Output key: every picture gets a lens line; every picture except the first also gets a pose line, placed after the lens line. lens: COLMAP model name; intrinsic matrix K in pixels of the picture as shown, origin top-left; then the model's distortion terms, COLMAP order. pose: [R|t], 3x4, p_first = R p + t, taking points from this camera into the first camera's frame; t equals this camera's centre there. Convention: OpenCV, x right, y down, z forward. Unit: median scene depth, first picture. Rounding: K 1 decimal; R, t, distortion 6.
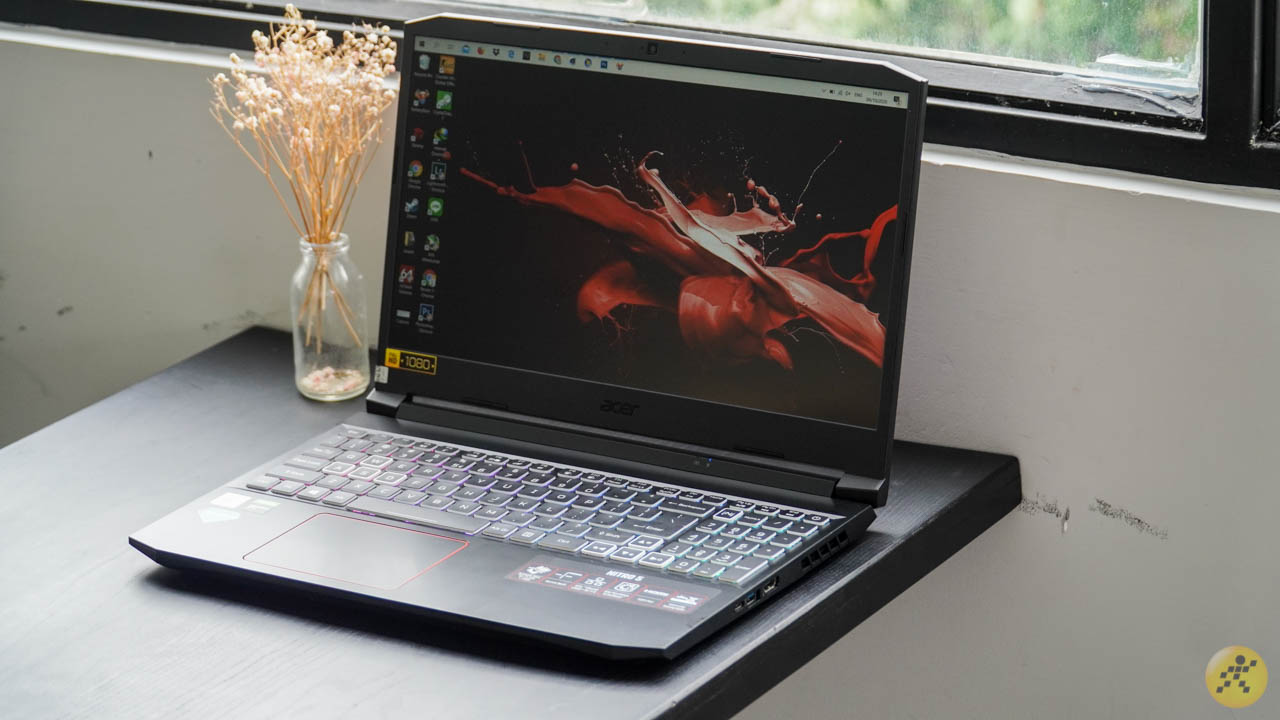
lens RADIAL K [[3647.0, 0, 640.0], [0, 3647.0, 360.0], [0, 0, 1]] dist [-0.343073, -0.410705]
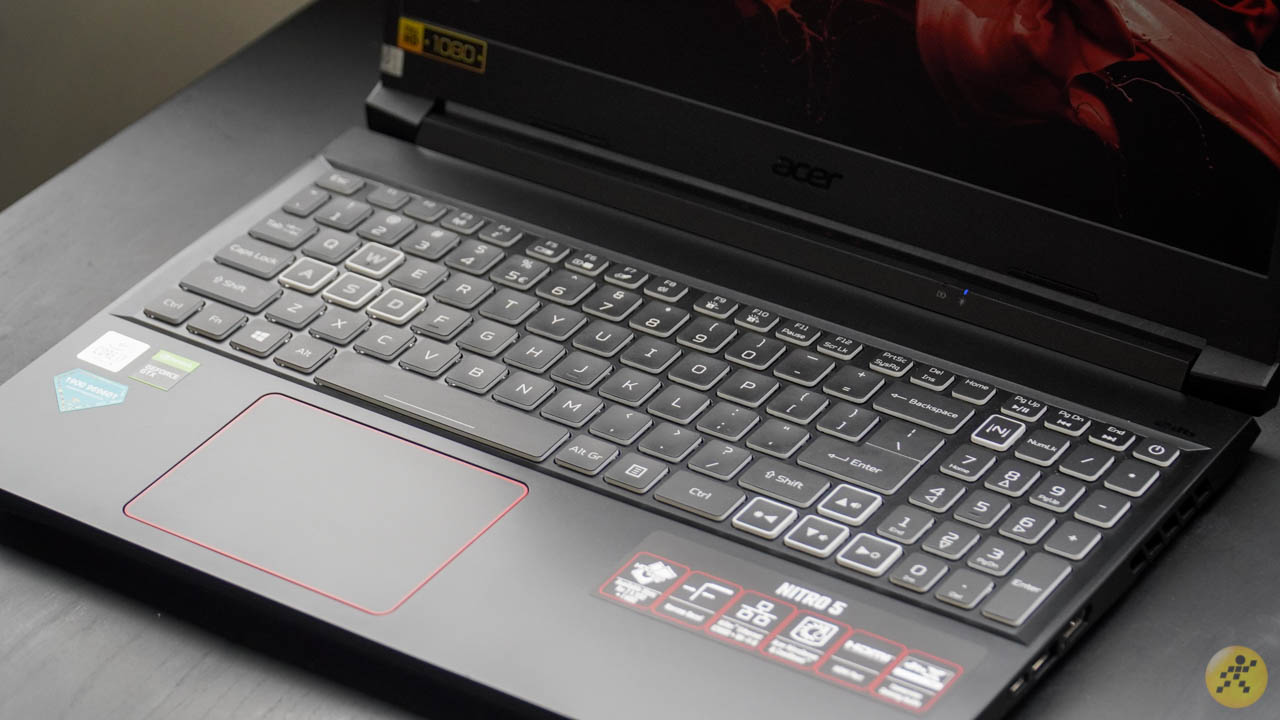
lens RADIAL K [[4071.8, 0, 640.0], [0, 4071.8, 360.0], [0, 0, 1]] dist [-0.555608, 1.768771]
pose [[0.999041, 0.022145, -0.037759, -0.007206], [-0.011935, 0.967716, 0.251761, -0.122232], [0.042116, -0.251069, 0.967053, 0.404146]]
